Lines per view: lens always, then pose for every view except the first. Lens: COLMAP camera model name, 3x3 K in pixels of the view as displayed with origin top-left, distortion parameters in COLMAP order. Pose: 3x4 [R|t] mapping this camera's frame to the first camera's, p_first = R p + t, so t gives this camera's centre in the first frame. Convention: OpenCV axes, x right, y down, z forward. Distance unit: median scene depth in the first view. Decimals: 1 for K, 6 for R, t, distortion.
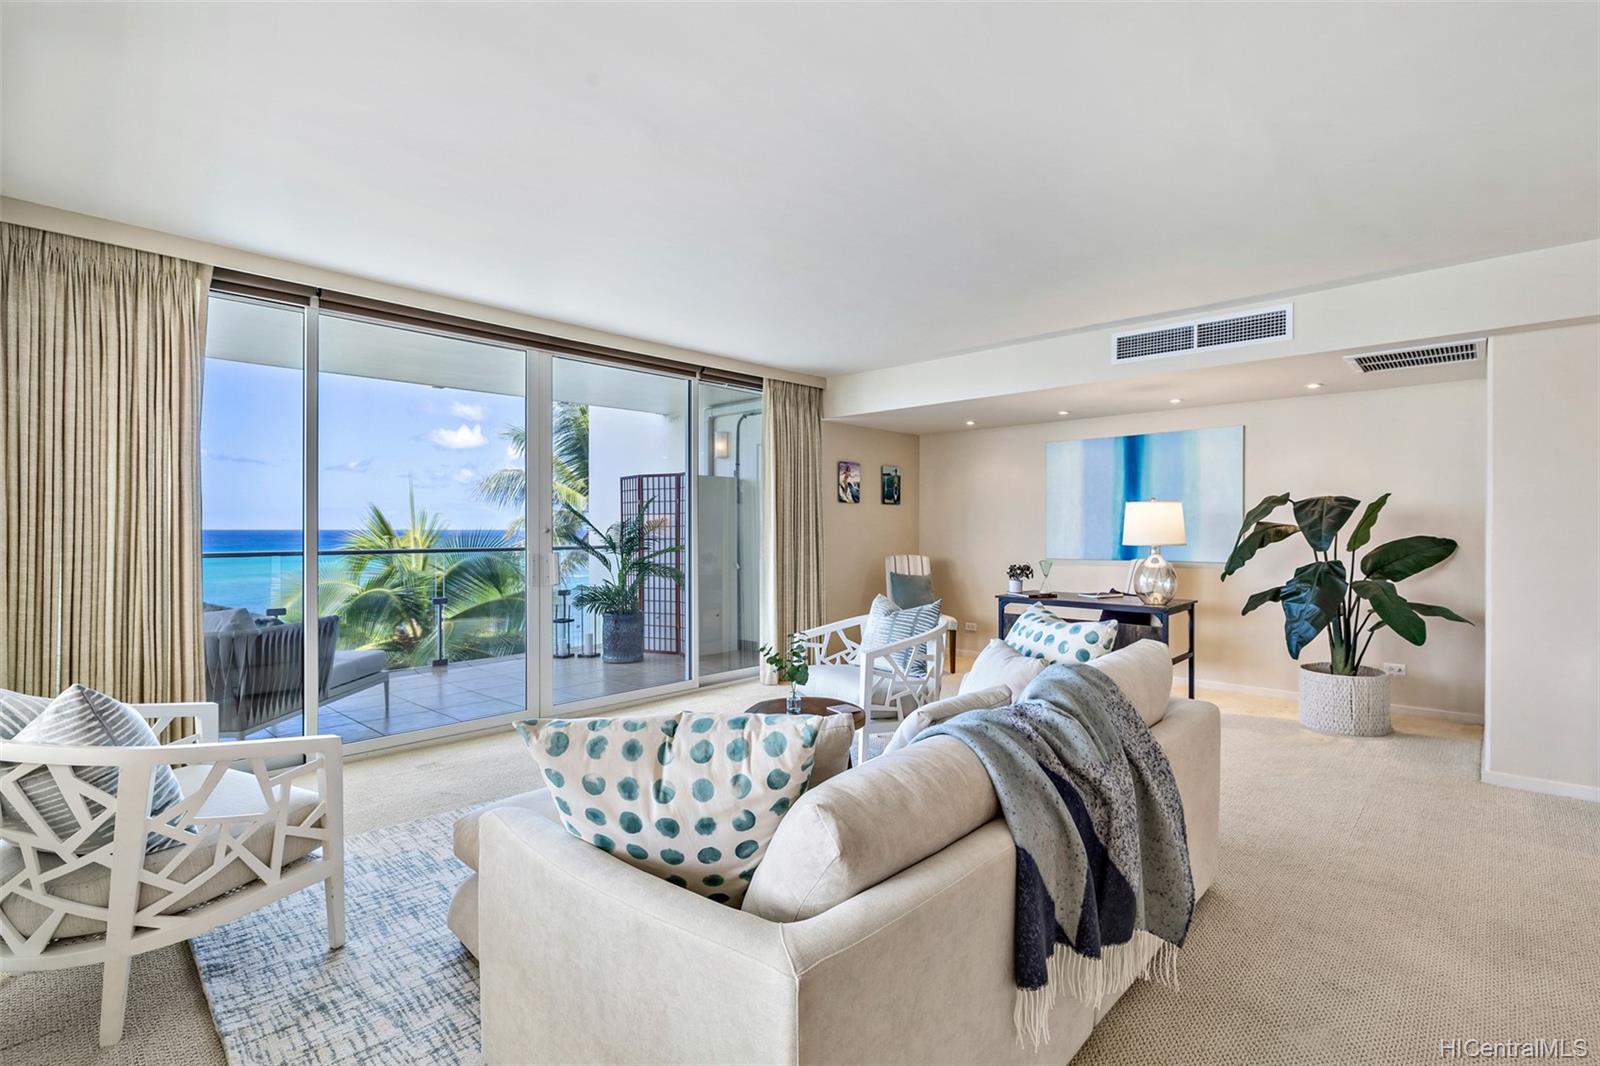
lens RADIAL K [[746.1, 0, 800.0], [0, 746.1, 533.0], [0, 0, 1]] dist [-0.003166, -0.000350]
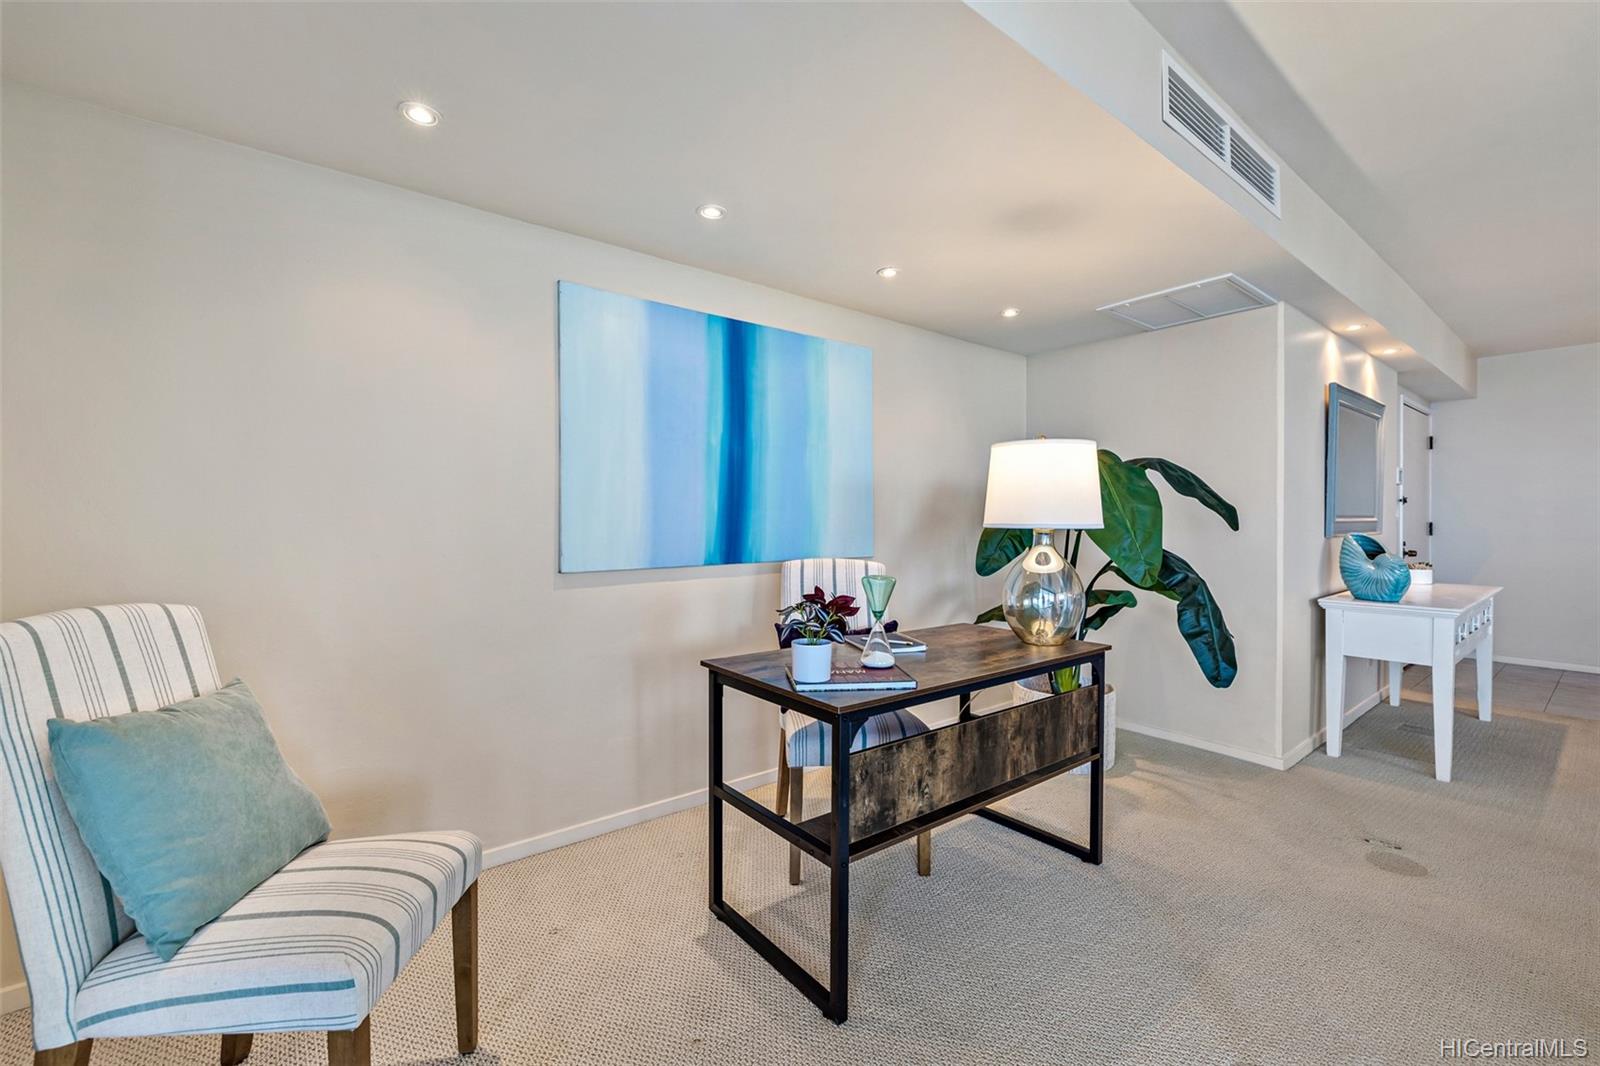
lens RADIAL K [[663.0, 0, 800.0], [0, 663.0, 533.0], [0, 0, 1]] dist [0.000852, 0.000041]
pose [[0.132720, -0.013212, 0.991065, 0.003333], [0.010927, 0.999870, 0.011866, 0.011699], [-0.991093, 0.009255, 0.132847, 1.104391]]
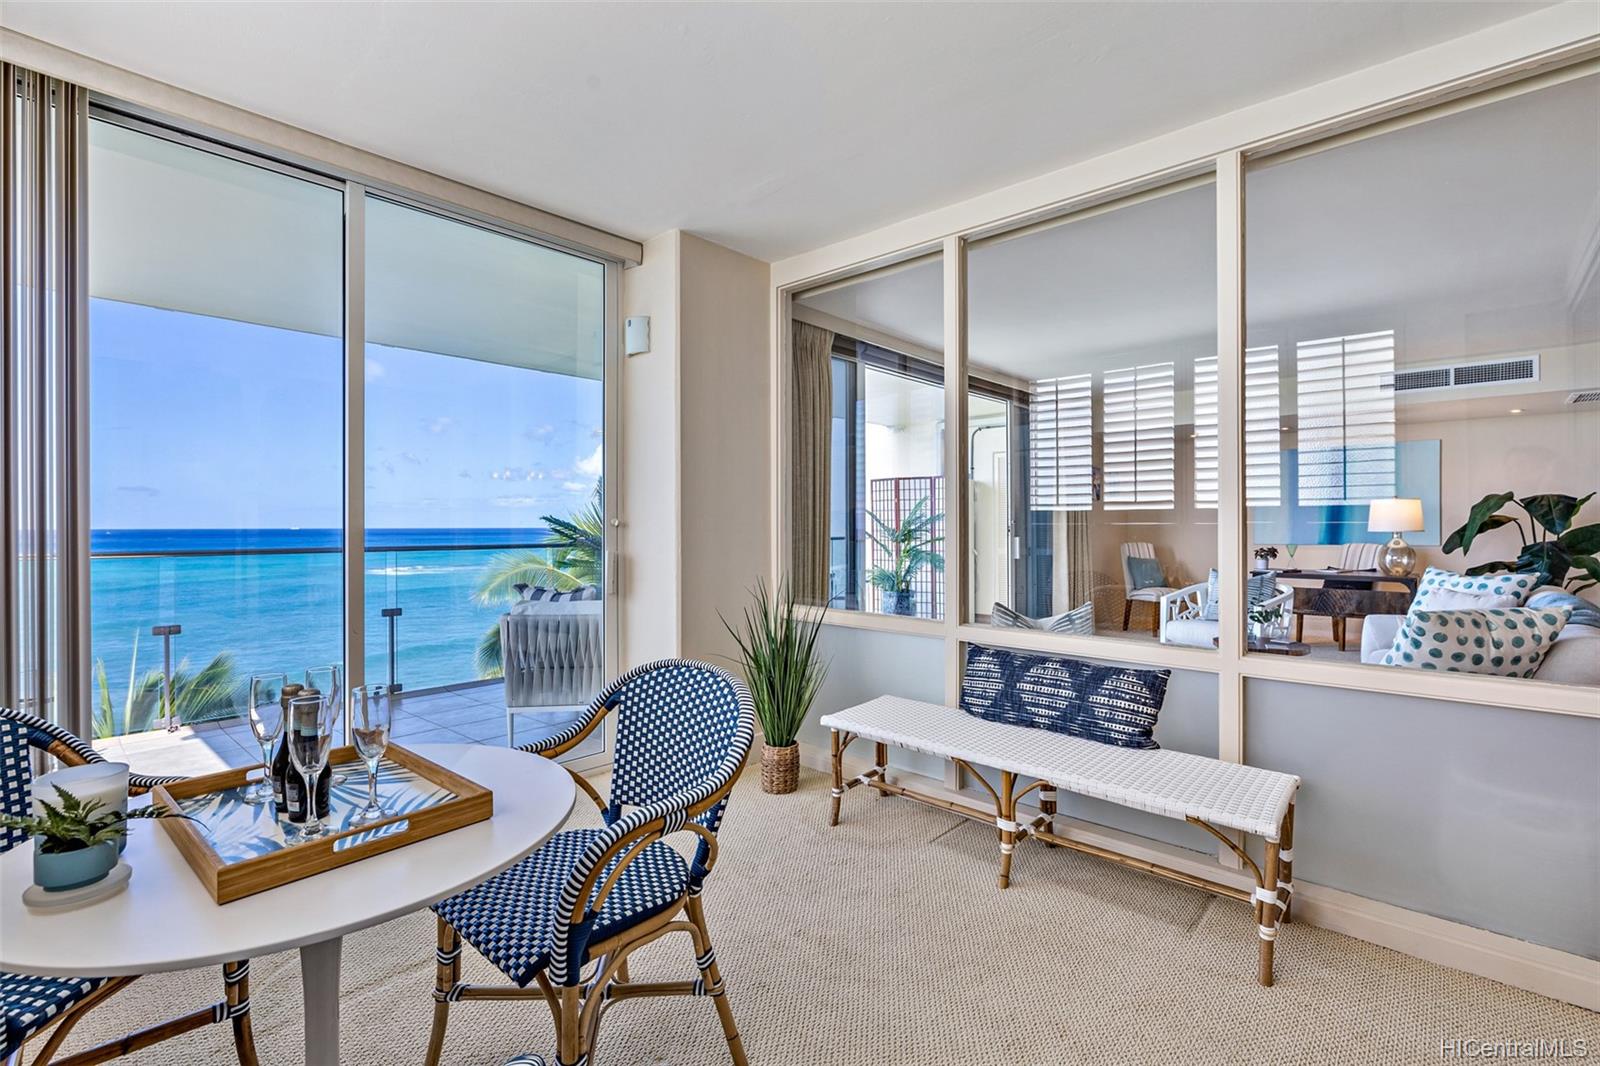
lens RADIAL K [[724.2, 0, 800.0], [0, 724.2, 533.0], [0, 0, 1]] dist [-0.000959, -0.000424]
pose [[0.999807, -0.004185, 0.019177, -0.604439], [0.004122, 0.999986, 0.003351, 0.010874], [-0.019190, -0.003271, 0.999810, -0.260522]]
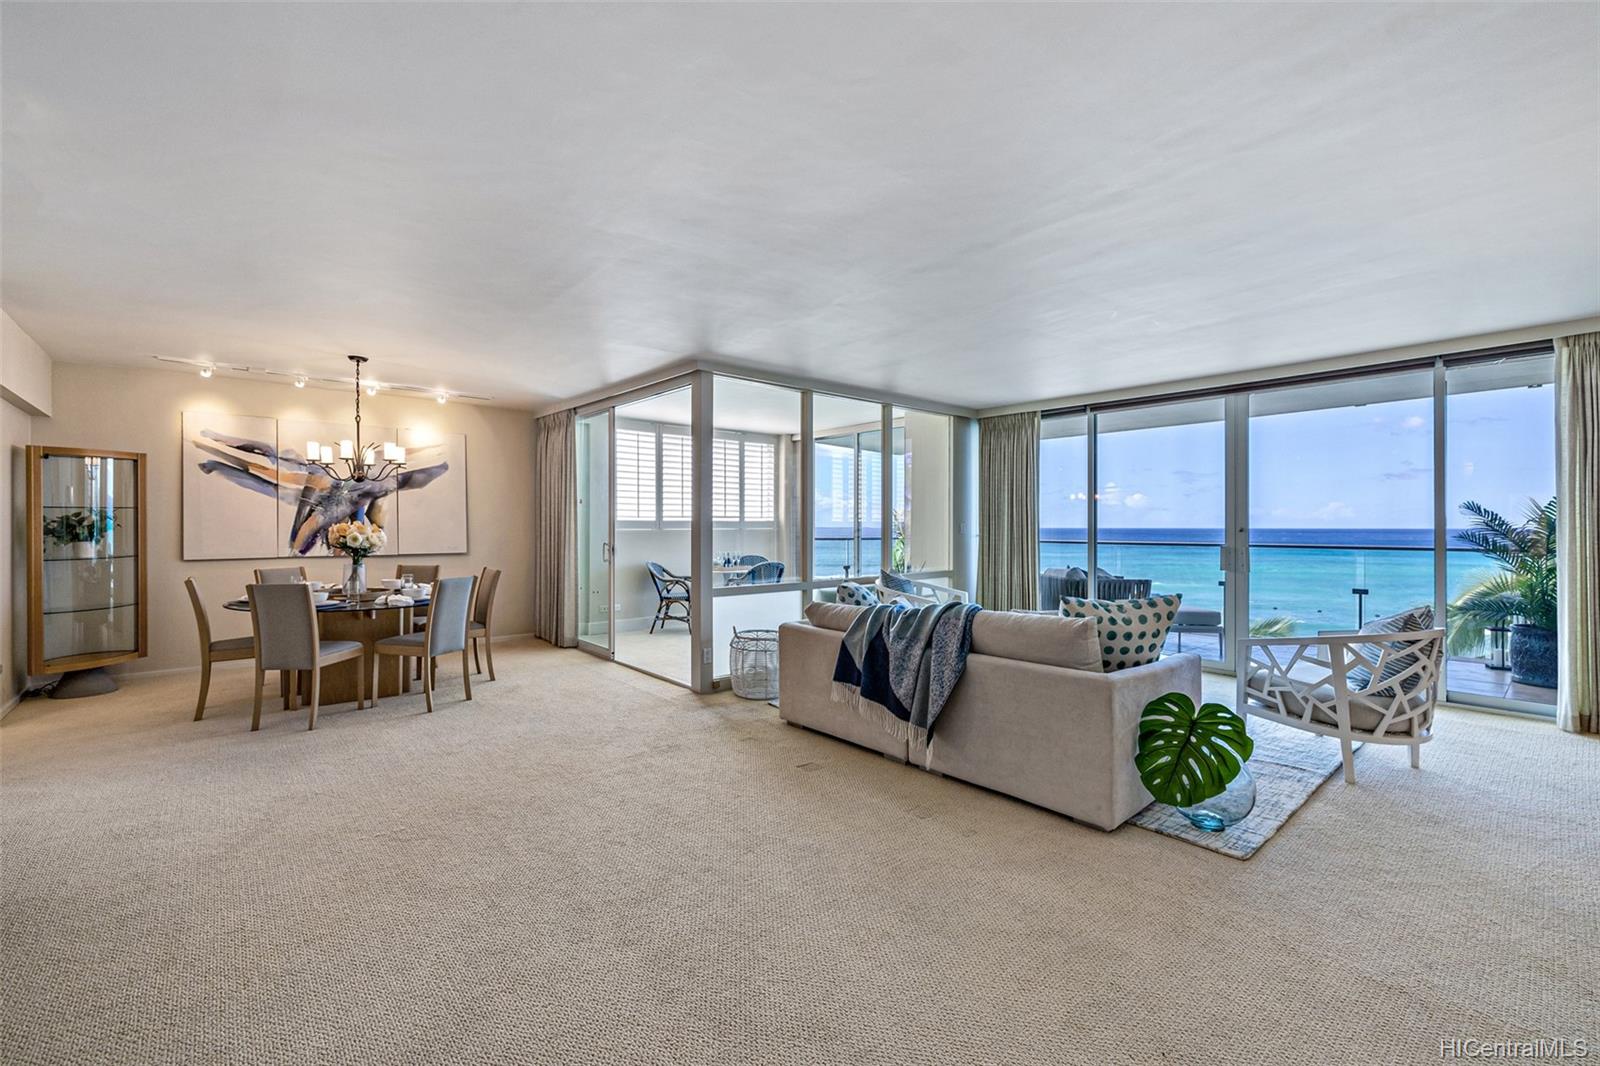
lens RADIAL K [[663.0, 0, 800.0], [0, 663.0, 533.0], [0, 0, 1]] dist [0.000852, 0.000041]
pose [[-0.091759, 0.008702, -0.995743, 0.859675], [-0.005856, 0.999940, 0.009278, -0.003466], [0.995764, 0.006683, -0.091702, 0.322094]]
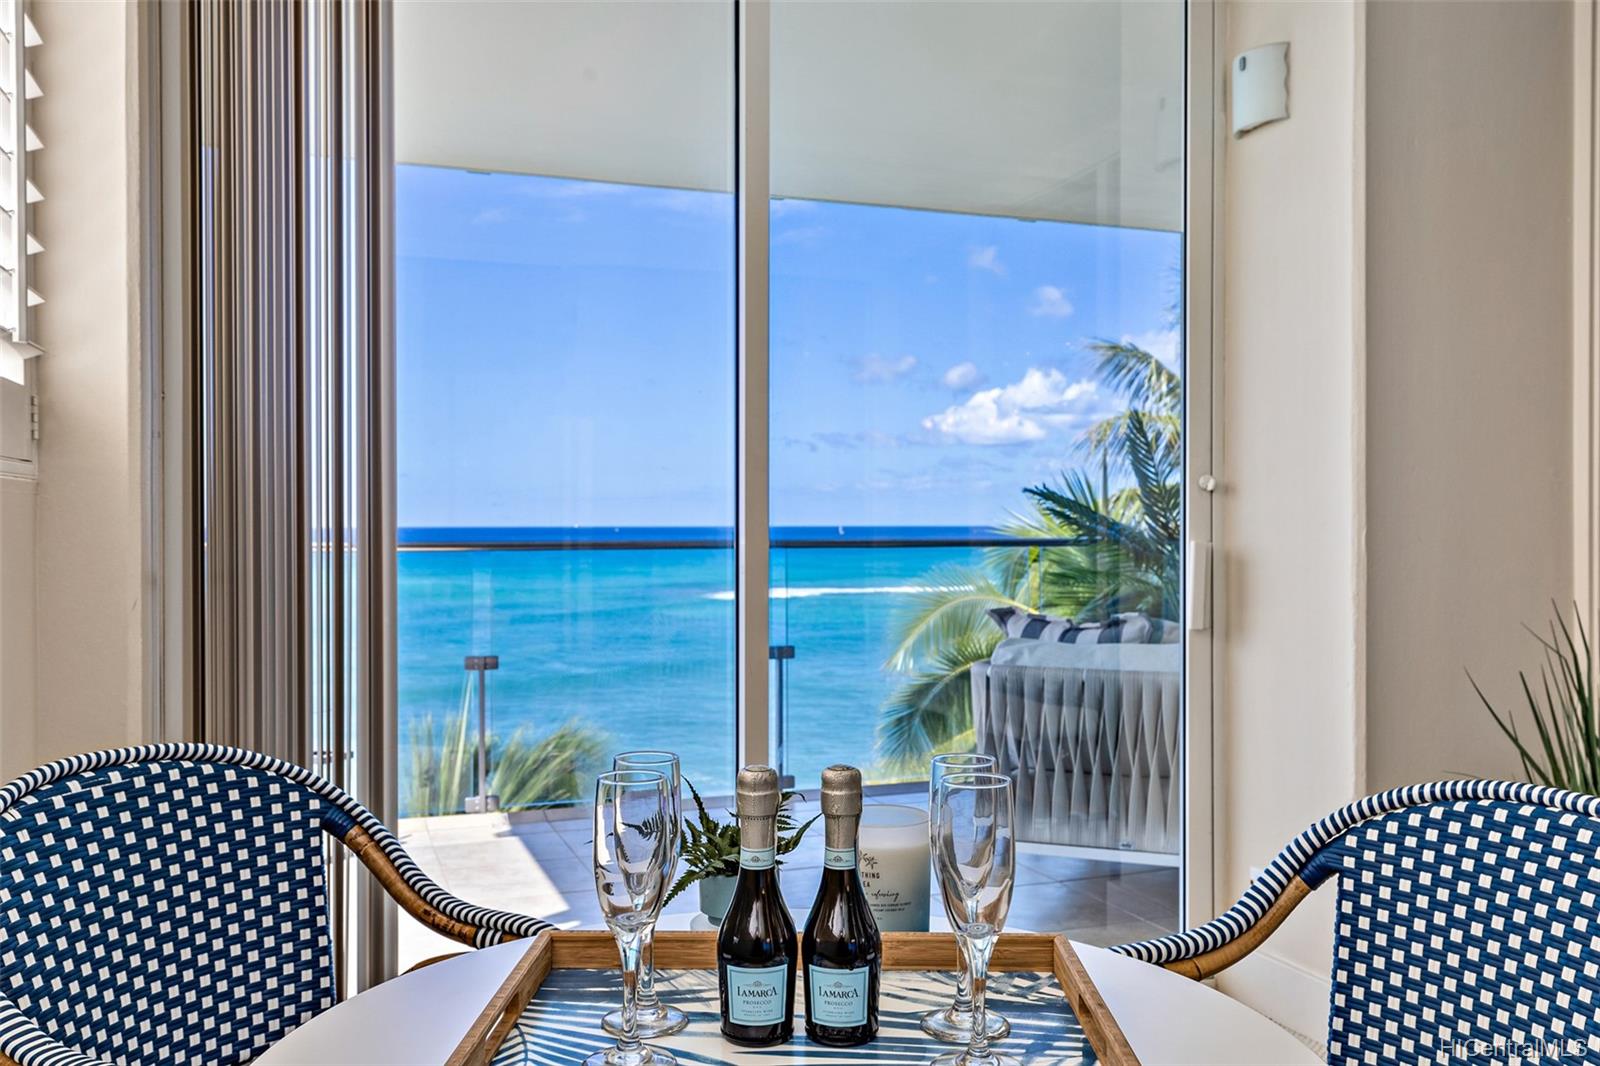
lens RADIAL K [[1315.1, 0, 800.0], [0, 1315.1, 533.0], [0, 0, 1]] dist [0.010524, 0.005231]
pose [[0.898262, -0.000266, -0.439461, -0.644615], [0.000631, 1.000000, 0.000685, 0.019580], [0.439461, -0.000893, 0.898261, -0.220346]]
